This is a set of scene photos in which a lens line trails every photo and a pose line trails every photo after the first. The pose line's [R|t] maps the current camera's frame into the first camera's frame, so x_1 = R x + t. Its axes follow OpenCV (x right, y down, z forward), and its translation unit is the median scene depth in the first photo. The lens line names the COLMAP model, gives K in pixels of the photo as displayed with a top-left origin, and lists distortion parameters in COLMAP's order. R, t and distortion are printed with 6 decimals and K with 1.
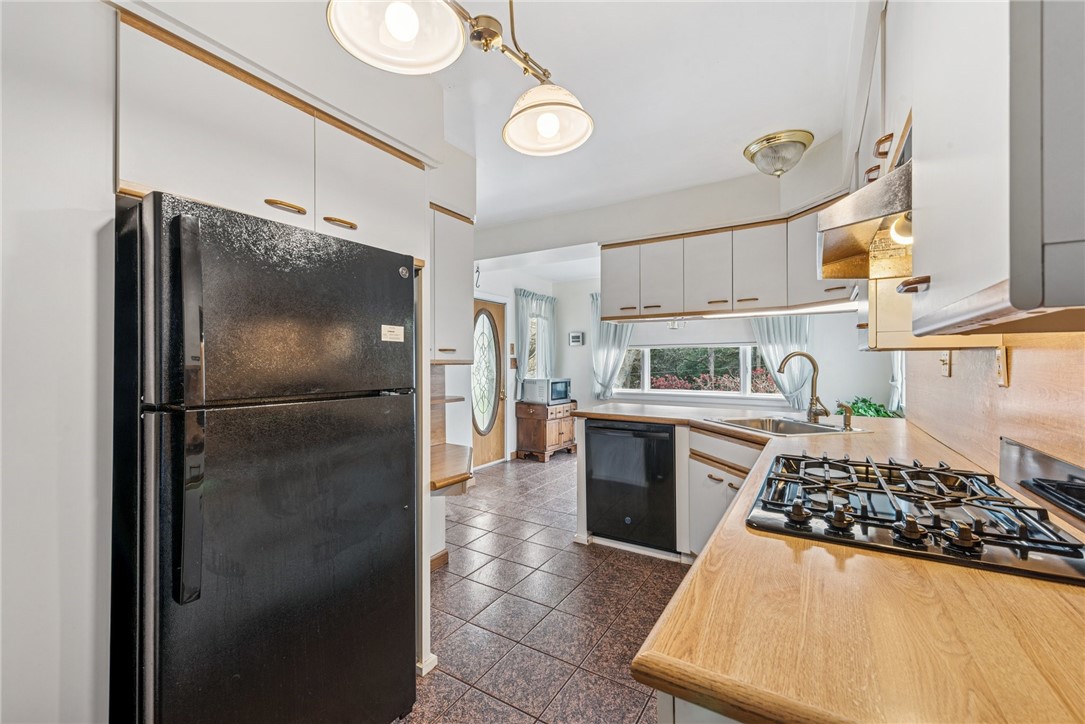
lens RADIAL K [[429.4, 0, 548.3], [0, 429.4, 361.7], [0, 0, 1]] dist [0.010916, -0.000100]
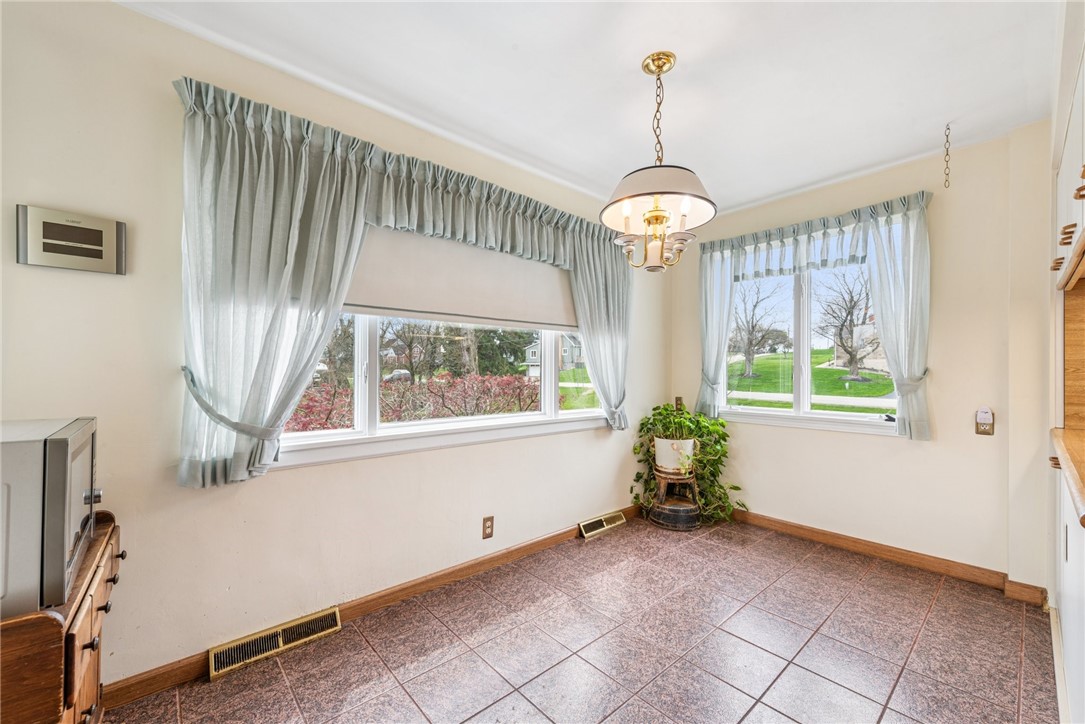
lens RADIAL K [[429.4, 0, 548.3], [0, 429.4, 361.7], [0, 0, 1]] dist [0.010916, -0.000100]
pose [[0.270287, 0.009142, 0.962736, -0.097965], [-0.012077, 0.999908, -0.006104, 0.010250], [-0.962704, -0.009977, 0.270373, 0.770242]]
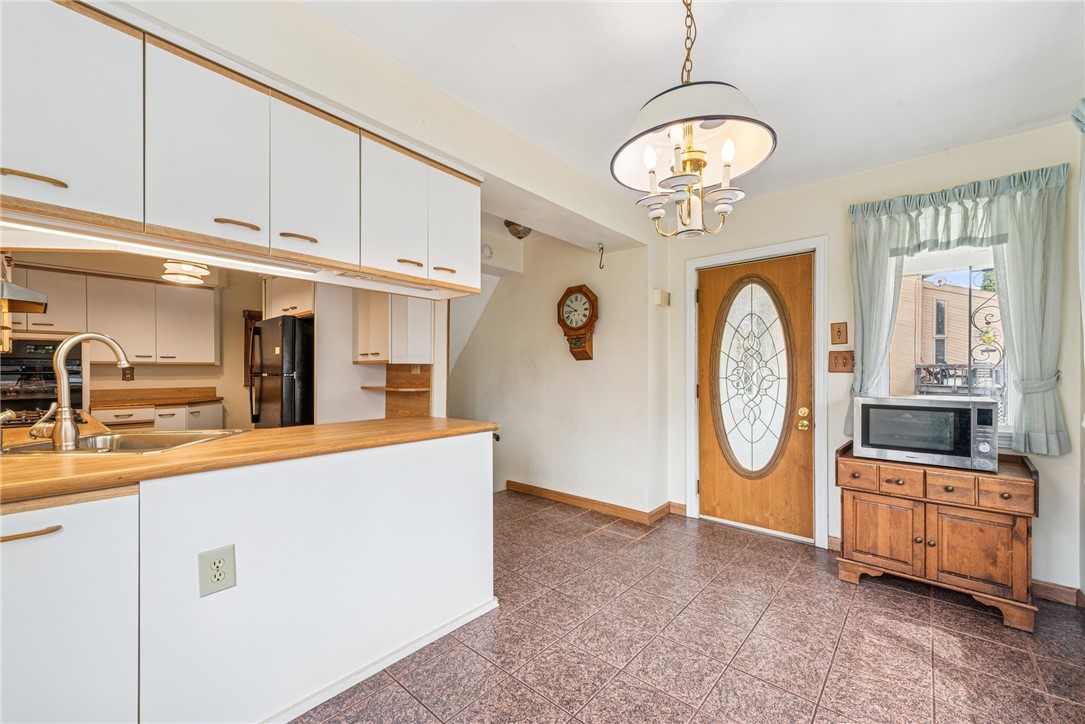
lens RADIAL K [[429.8, 0, 542.0], [0, 429.8, 371.4], [0, 0, 1]] dist [0.011908, -0.000358]
pose [[-0.161629, 0.001690, -0.986850, 0.472787], [0.002387, 0.999996, 0.001321, 0.013800], [0.986849, -0.002142, -0.161633, 0.738031]]
